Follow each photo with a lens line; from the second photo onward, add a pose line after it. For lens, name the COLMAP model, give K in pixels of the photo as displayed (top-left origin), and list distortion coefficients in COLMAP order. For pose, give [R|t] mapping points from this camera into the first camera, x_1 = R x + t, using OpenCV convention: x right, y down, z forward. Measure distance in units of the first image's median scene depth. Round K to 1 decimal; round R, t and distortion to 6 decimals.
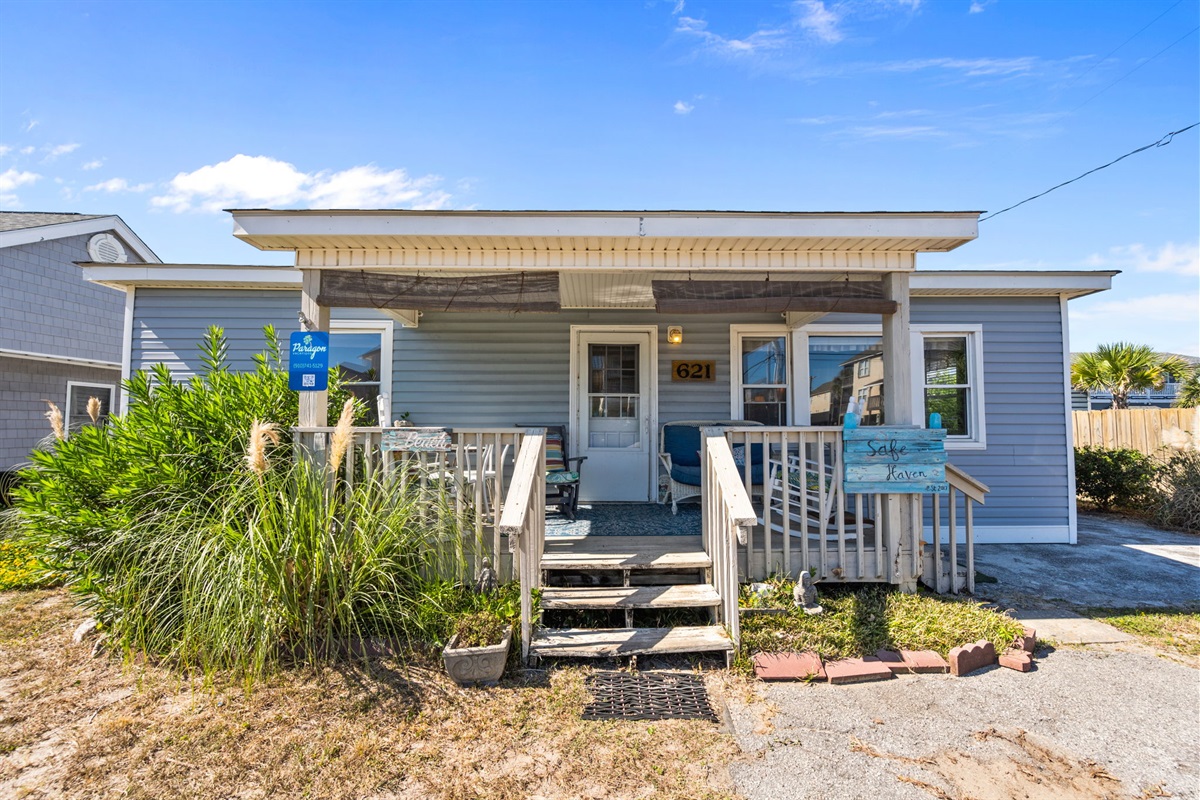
lens RADIAL K [[477.9, 0, 606.1], [0, 477.9, 402.8], [0, 0, 1]] dist [0.000876, -0.000186]
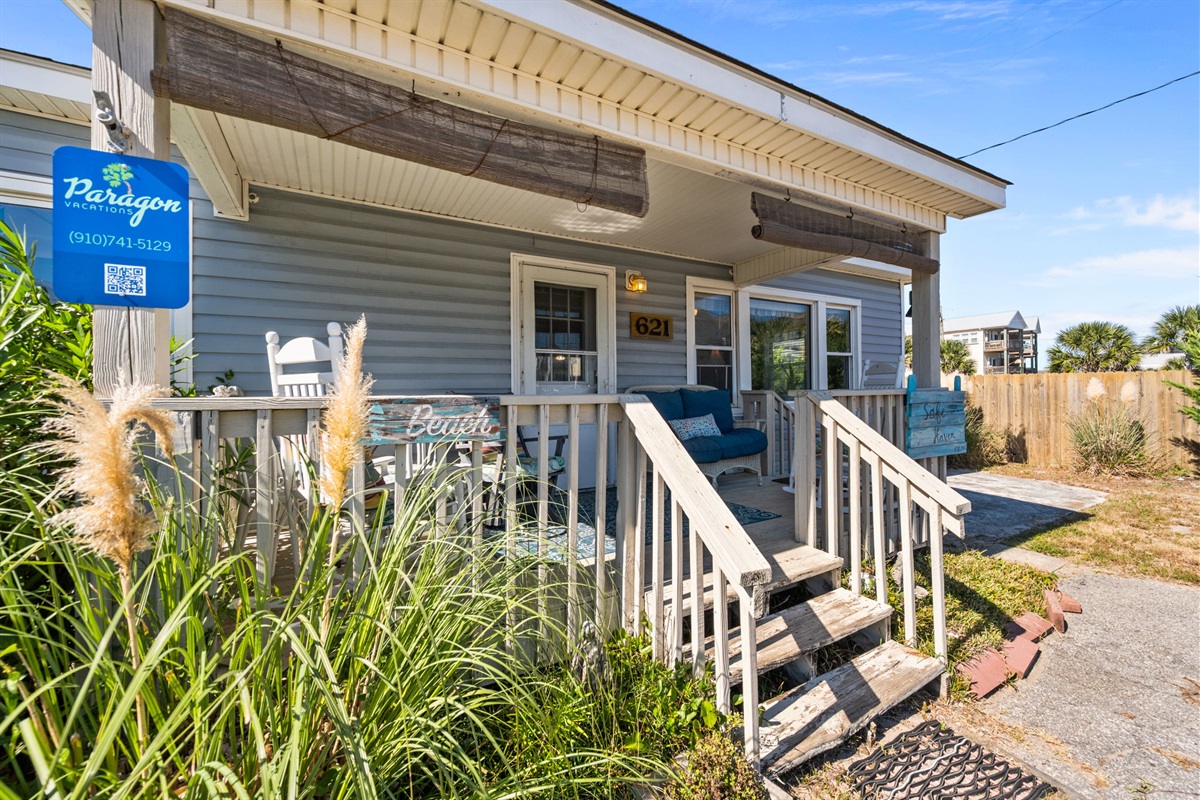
lens RADIAL K [[477.2, 0, 599.5], [0, 477.2, 390.8], [0, 0, 1]] dist [-0.000042, -0.000108]
pose [[0.876704, -0.007275, 0.480975, -0.468911], [-0.012500, 0.999203, 0.037900, 0.024233], [-0.480868, -0.039239, 0.875915, 0.464874]]
